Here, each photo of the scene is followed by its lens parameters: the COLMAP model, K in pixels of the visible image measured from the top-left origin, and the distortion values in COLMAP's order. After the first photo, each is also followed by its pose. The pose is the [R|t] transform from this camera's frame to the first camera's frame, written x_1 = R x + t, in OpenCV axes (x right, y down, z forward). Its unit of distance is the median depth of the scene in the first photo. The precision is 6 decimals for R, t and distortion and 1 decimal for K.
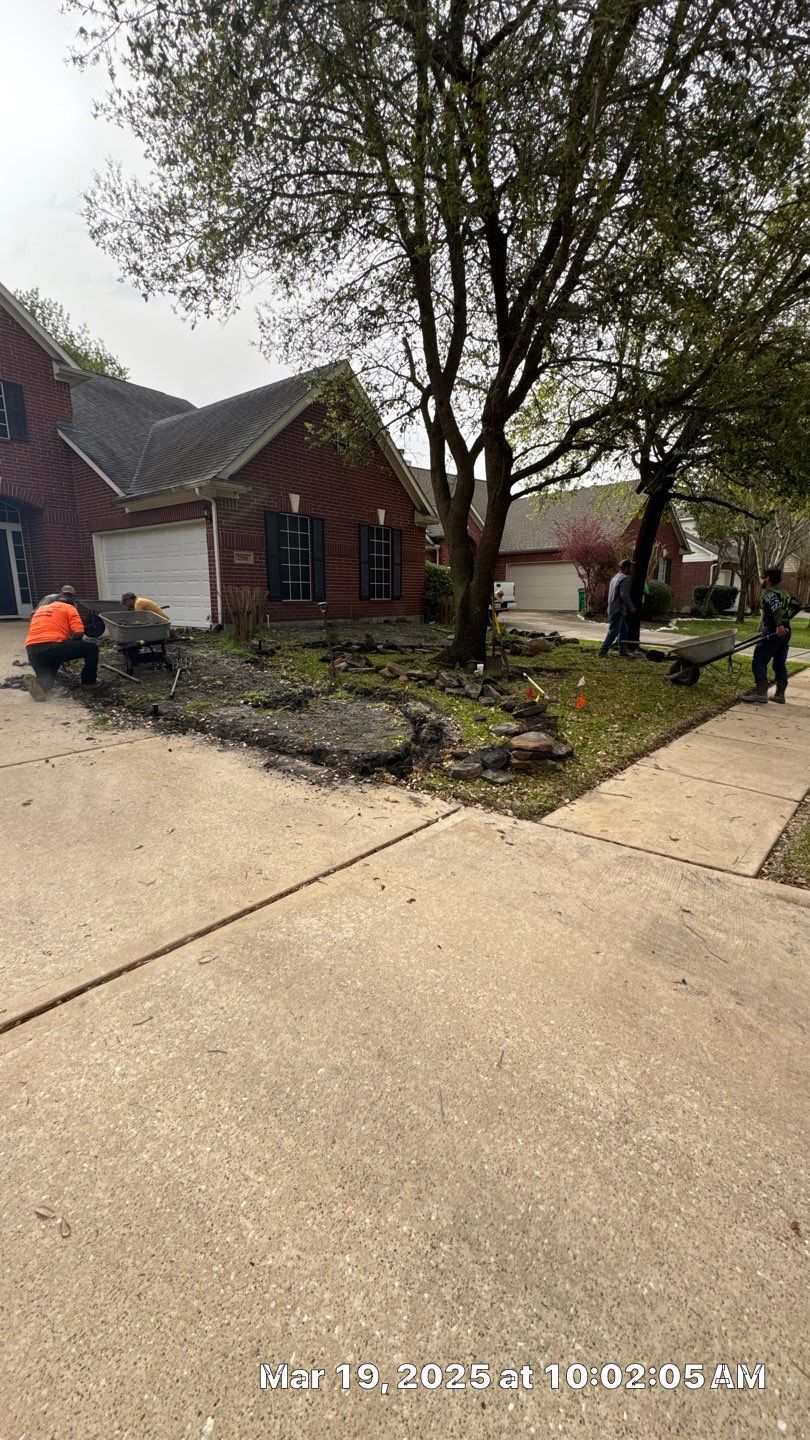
lens RADIAL K [[575.4, 0, 412.1], [0, 575.4, 712.4], [0, 0, 1]] dist [-0.001057, -0.000485]
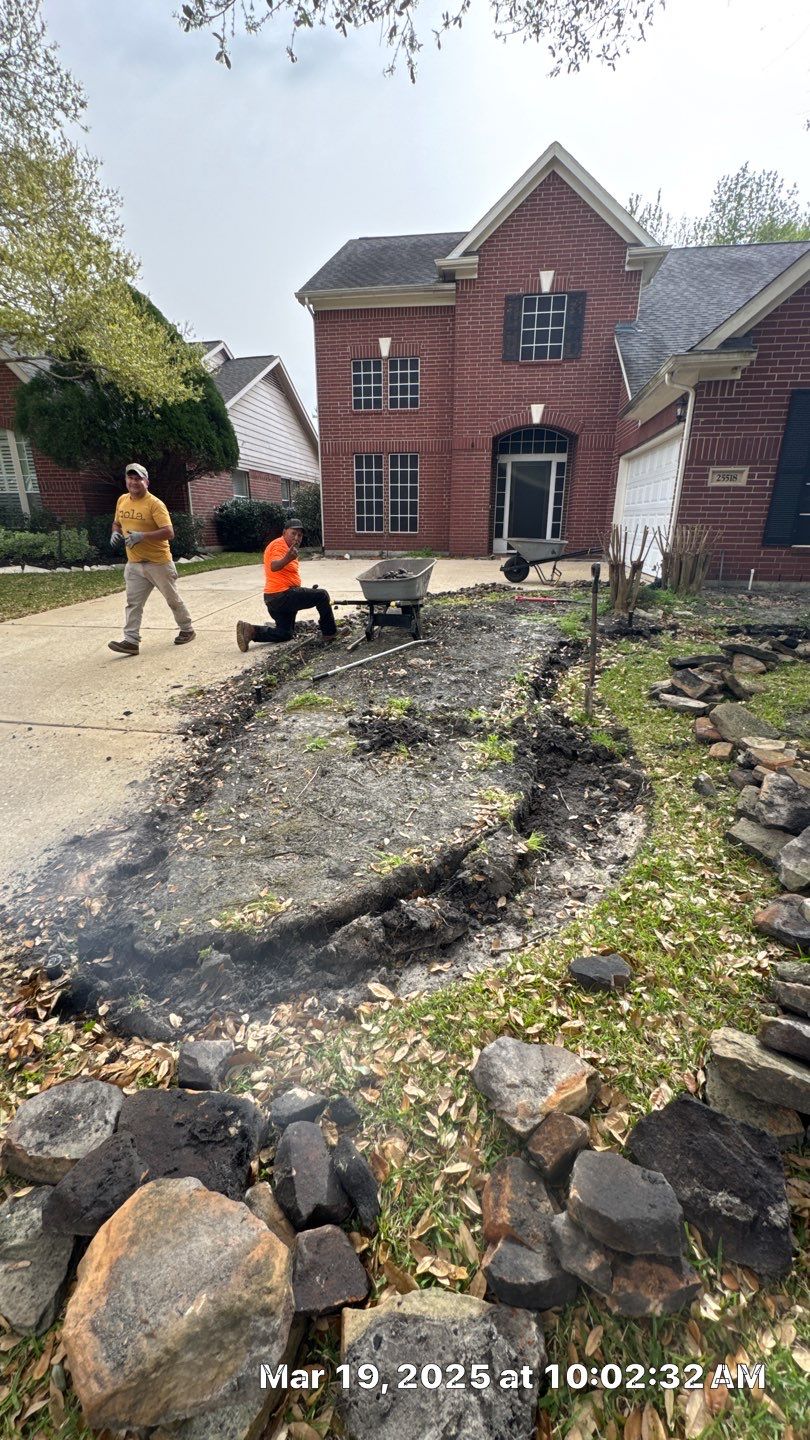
lens RADIAL K [[575.4, 0, 404.0], [0, 575.4, 713.8], [0, 0, 1]] dist [-0.001057, -0.000485]
pose [[0.466106, 0.282191, -0.838519, 0.137291], [-0.182802, 0.958035, 0.220798, -0.082999], [0.865638, 0.050367, 0.498131, 0.346700]]
